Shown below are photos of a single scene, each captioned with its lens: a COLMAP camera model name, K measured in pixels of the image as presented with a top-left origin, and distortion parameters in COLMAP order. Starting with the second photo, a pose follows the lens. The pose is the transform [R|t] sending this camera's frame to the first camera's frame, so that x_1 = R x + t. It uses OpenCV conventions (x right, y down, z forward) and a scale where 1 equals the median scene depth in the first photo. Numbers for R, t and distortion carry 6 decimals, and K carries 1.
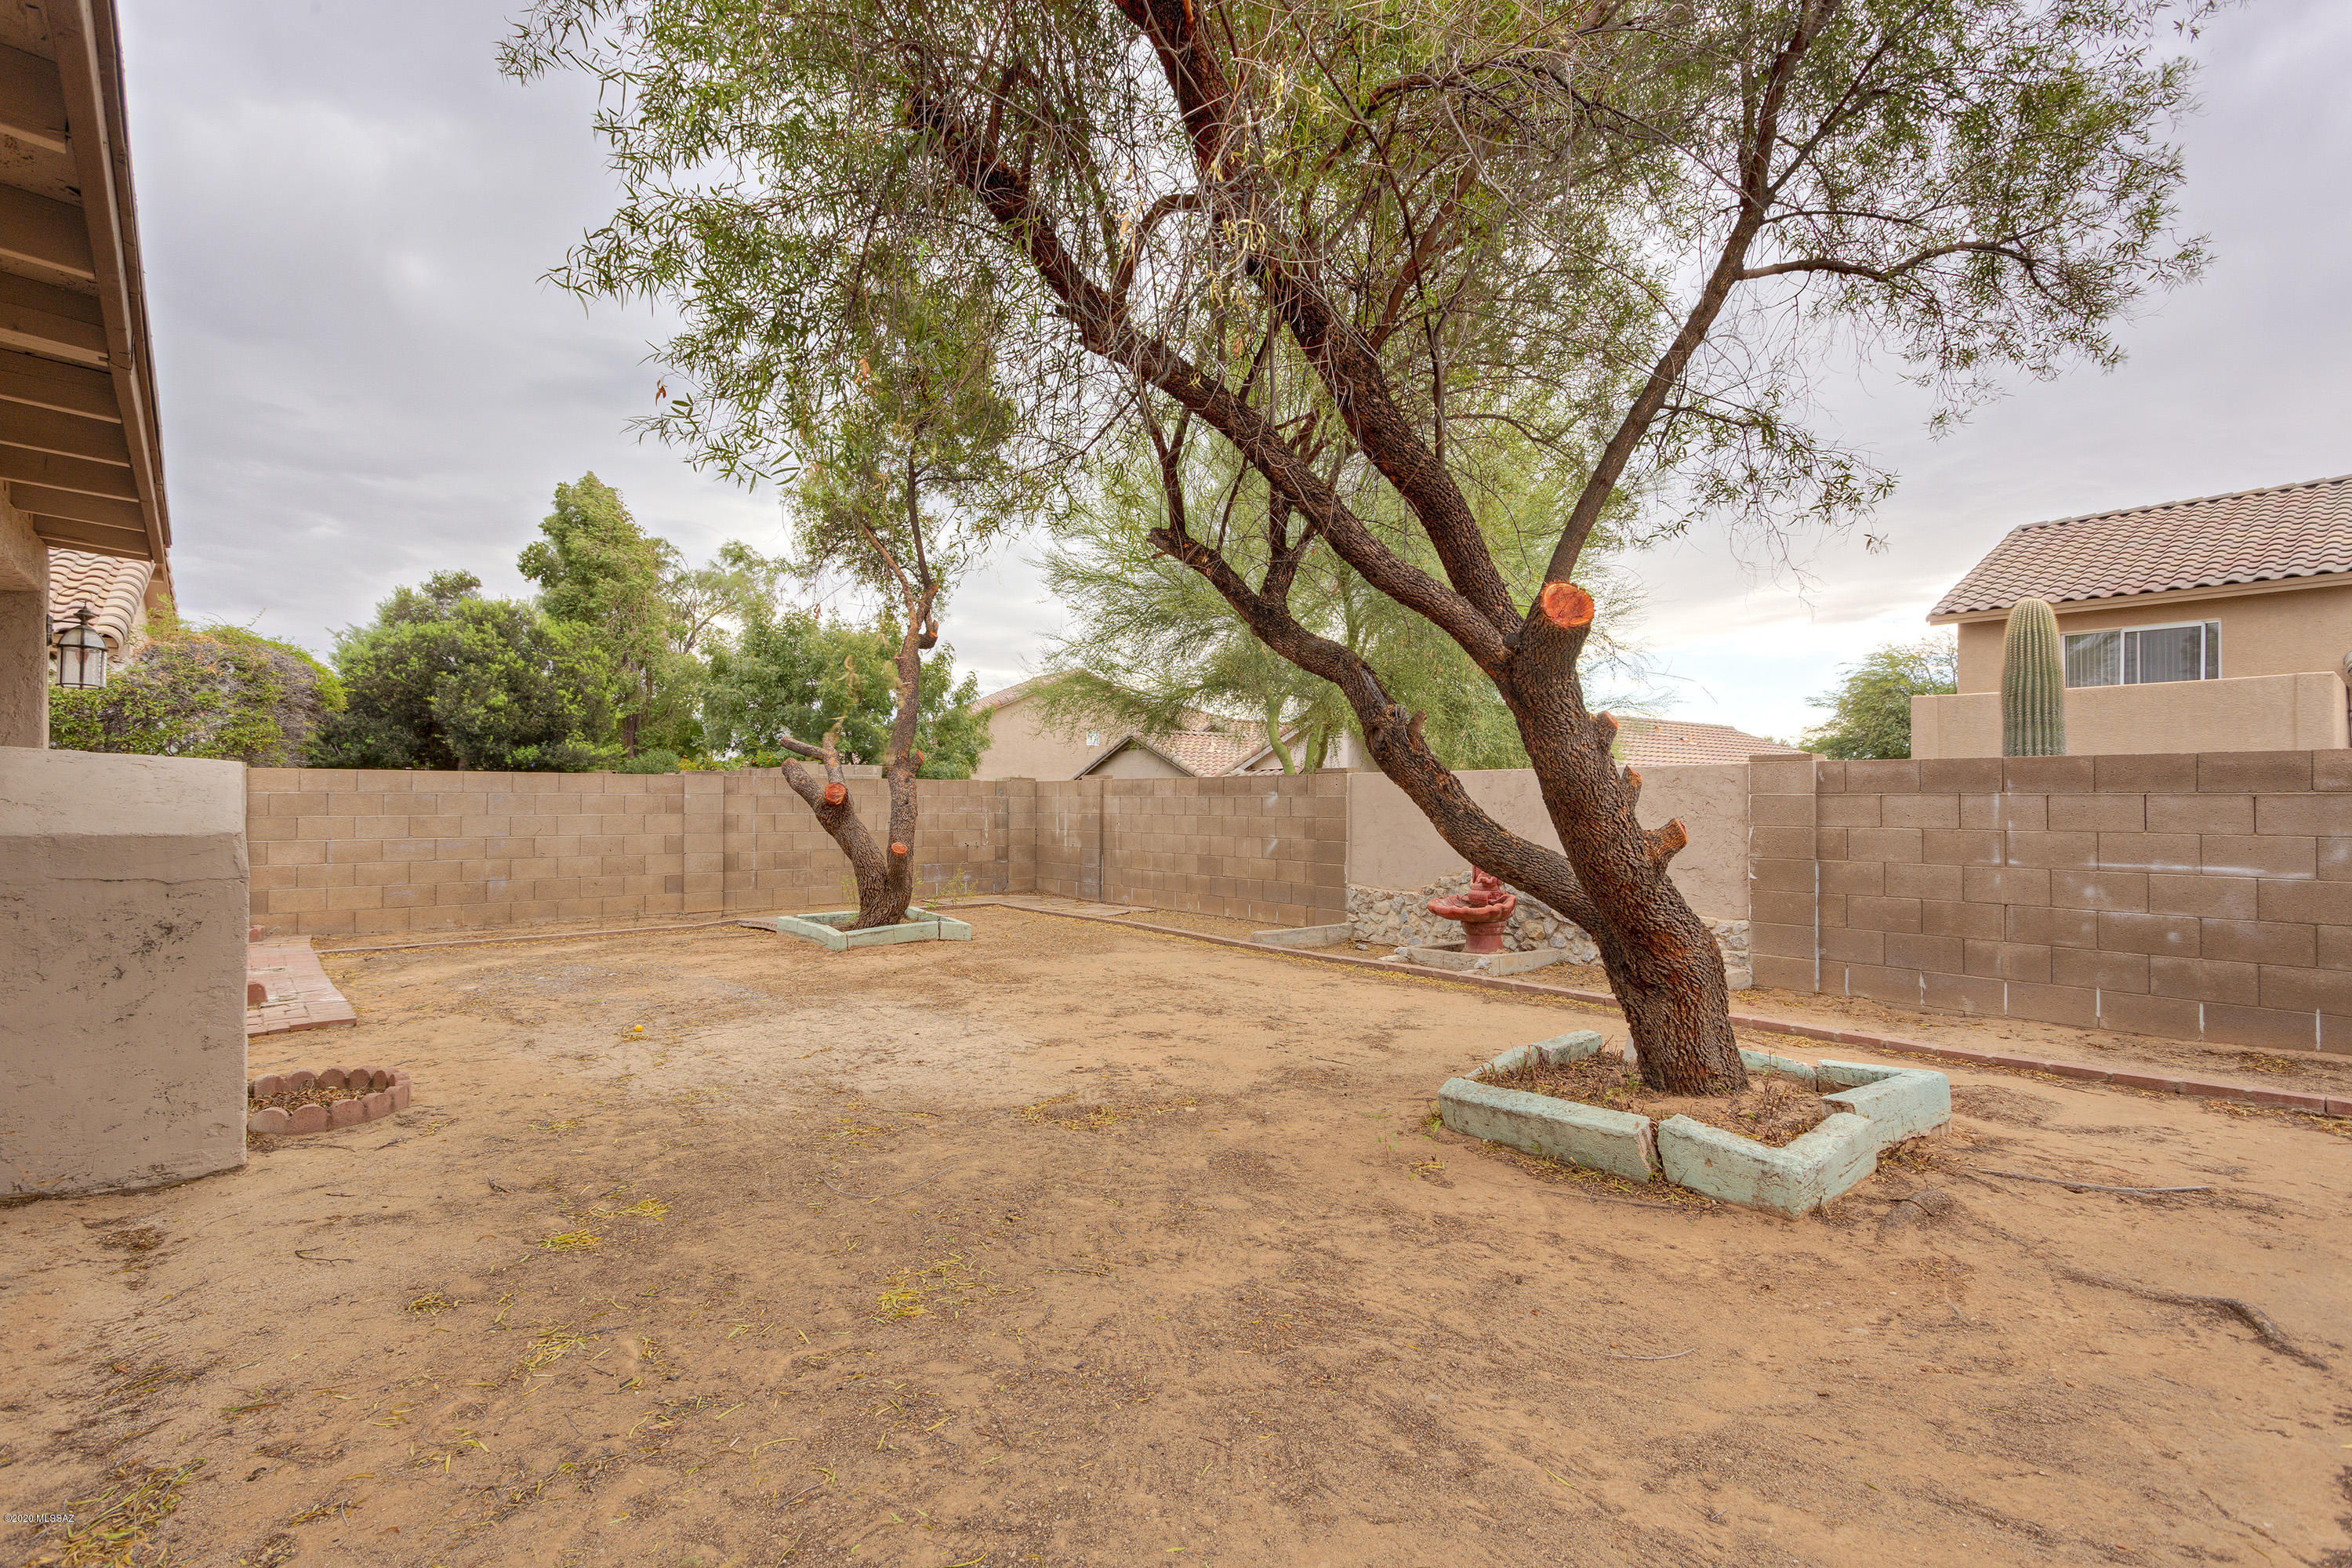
lens RADIAL K [[1123.8, 0, 1165.9], [0, 1123.8, 787.1], [0, 0, 1]] dist [0.000662, 0.002457]
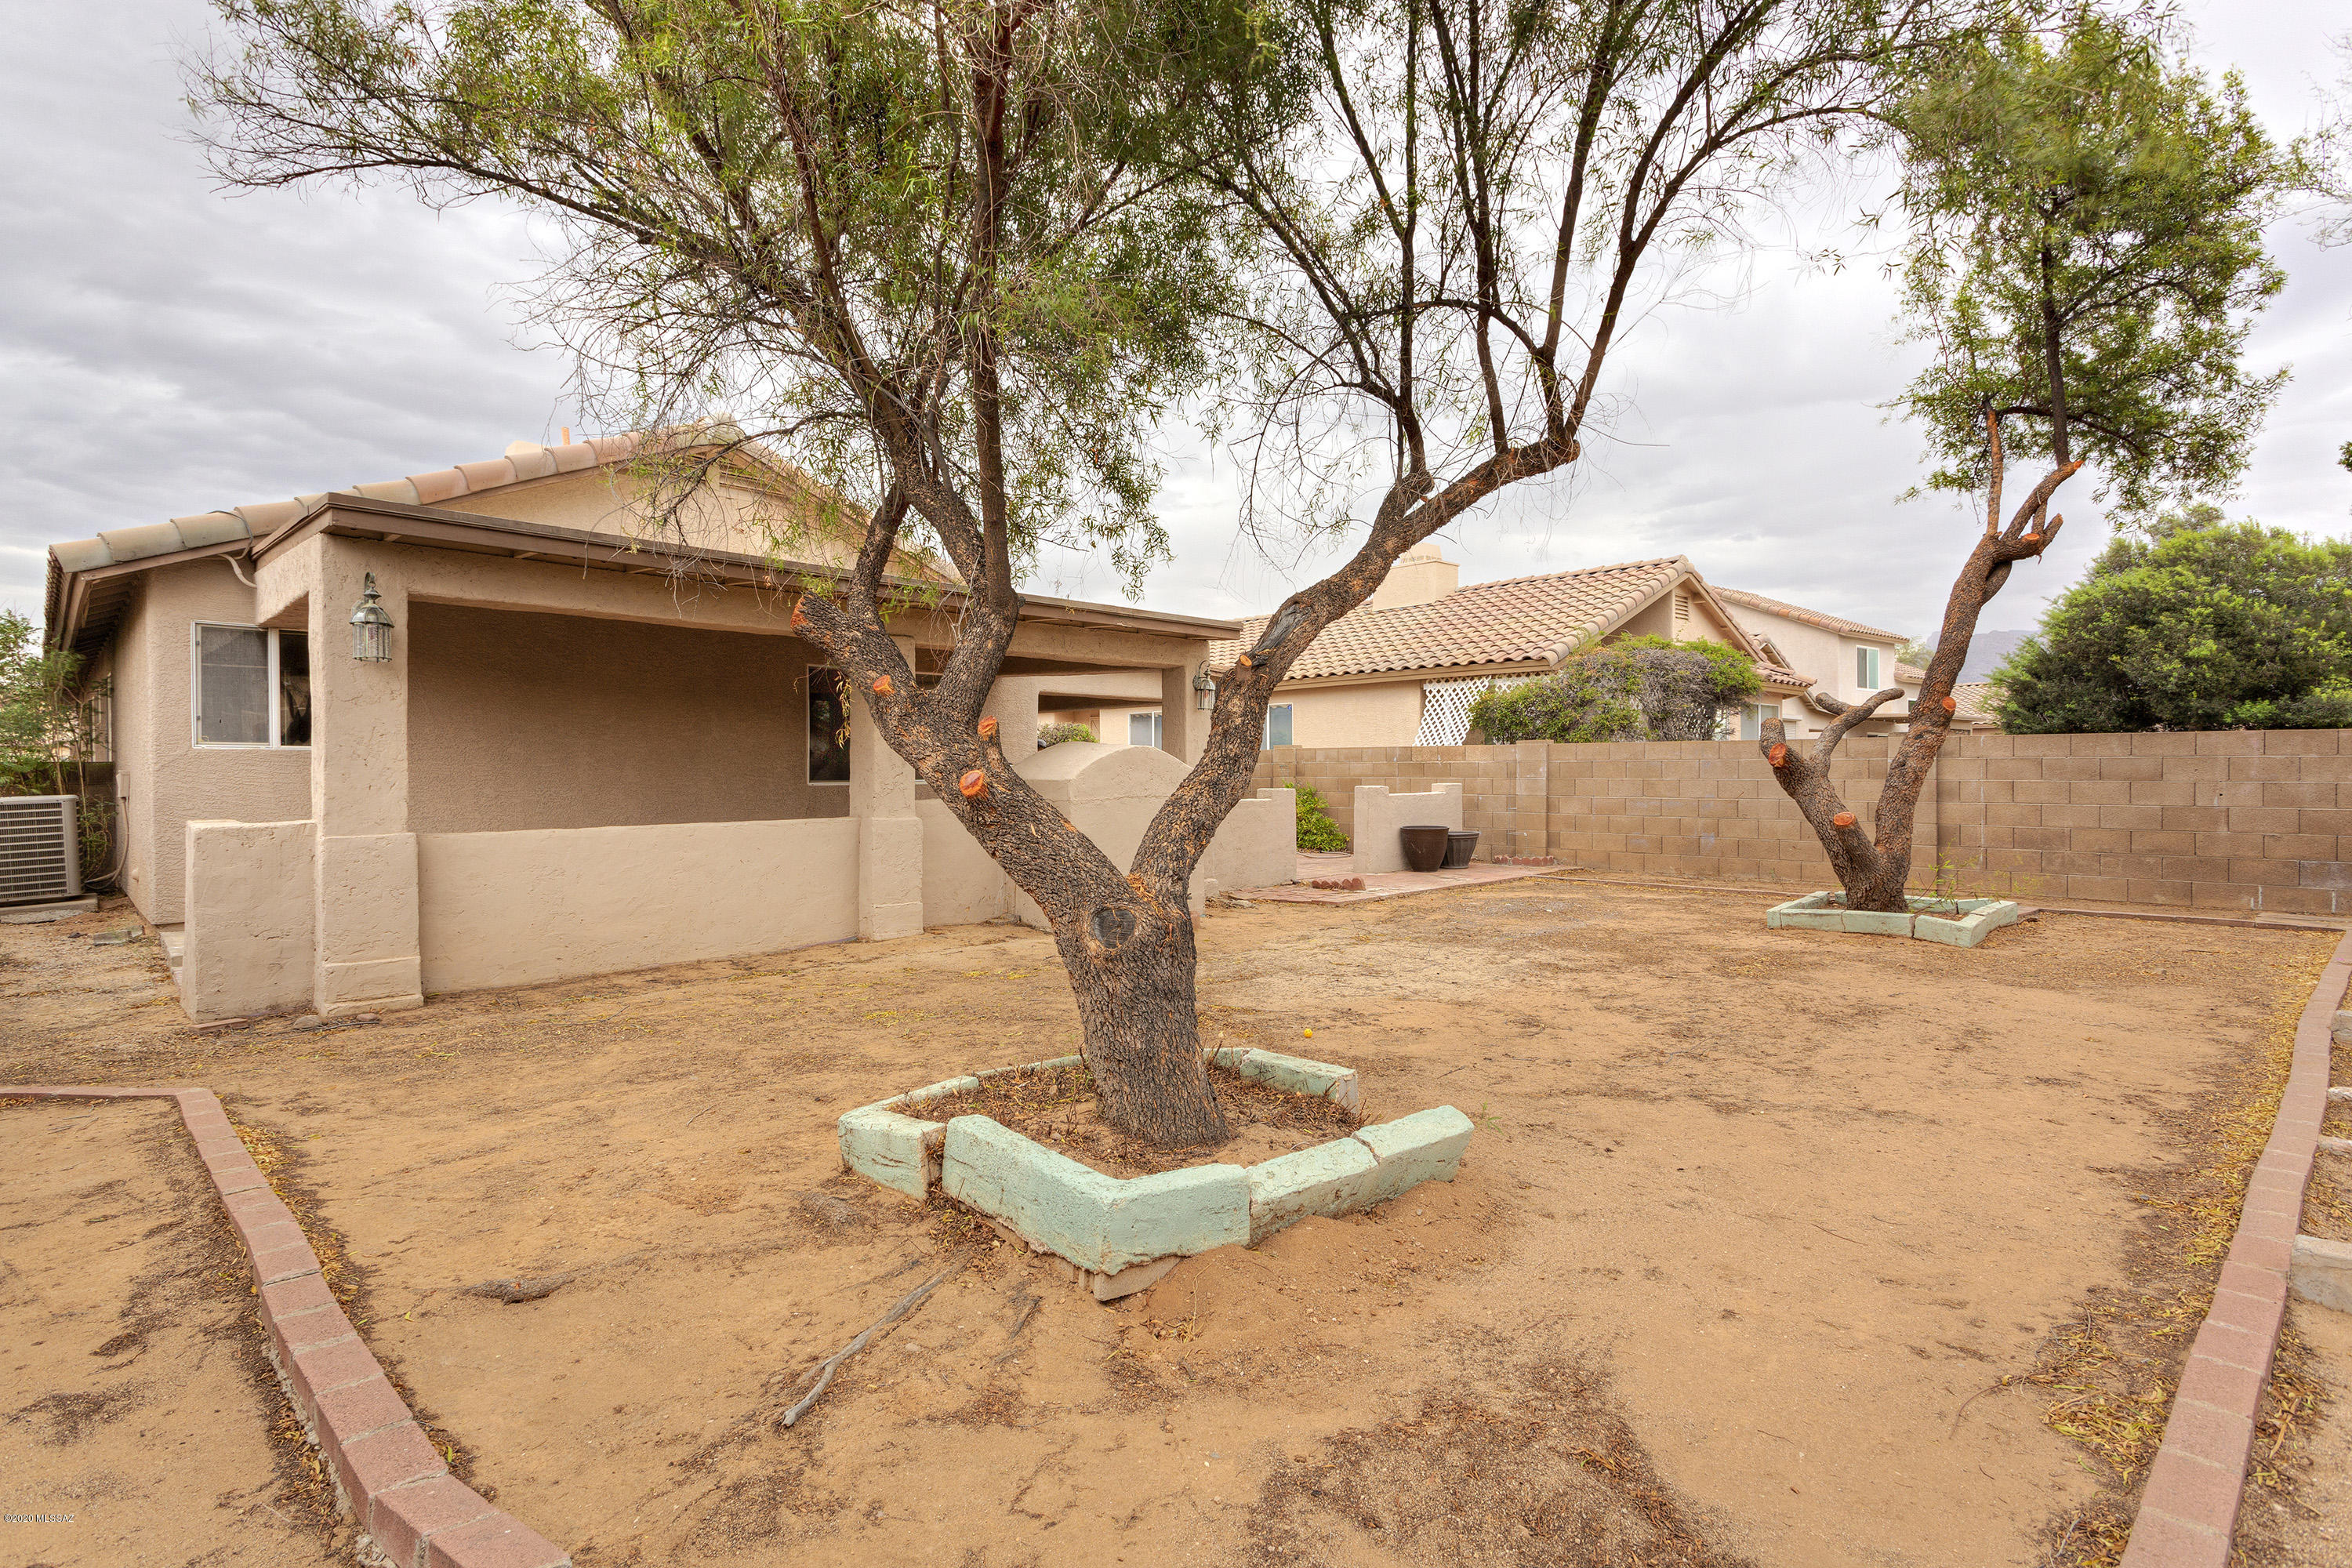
lens RADIAL K [[1123.8, 0, 1167.1], [0, 1123.8, 781.7], [0, 0, 1]] dist [0.000662, 0.002457]
pose [[0.062450, 0.007121, -0.998023, 0.213165], [0.013947, 0.999871, 0.008007, 0.004795], [0.997951, -0.014420, 0.062343, 0.165919]]
